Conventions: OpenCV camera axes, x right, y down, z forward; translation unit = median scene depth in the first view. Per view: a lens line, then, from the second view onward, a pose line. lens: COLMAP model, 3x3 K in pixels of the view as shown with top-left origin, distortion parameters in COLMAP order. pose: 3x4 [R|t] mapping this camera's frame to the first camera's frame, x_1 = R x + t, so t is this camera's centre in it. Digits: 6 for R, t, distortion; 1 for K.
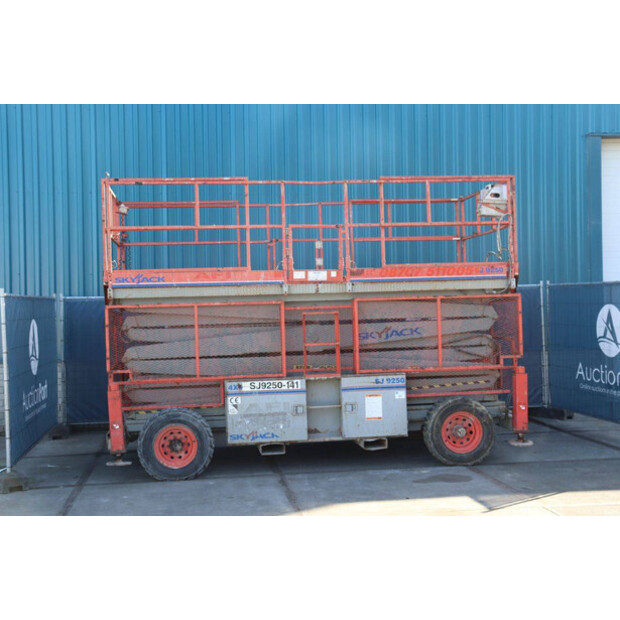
lens RADIAL K [[830.6, 0, 306.5], [0, 830.6, 309.9], [0, 0, 1]] dist [0.044581, 0.000000]
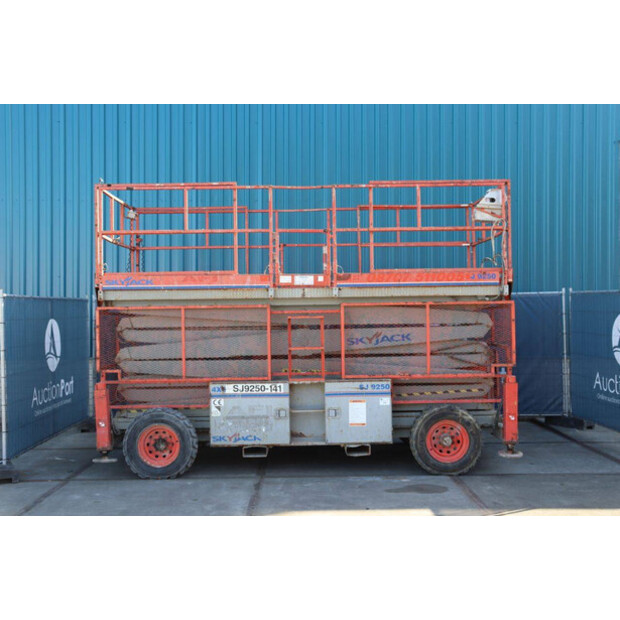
lens RADIAL K [[775.8, 0, 308.9], [0, 775.8, 312.2], [0, 0, 1]] dist [0.016625, 0.000000]
pose [[0.992778, 0.014928, -0.119032, 0.131928], [-0.015061, 0.999887, -0.000221, -0.002419], [0.119015, 0.002013, 0.992890, 0.072693]]
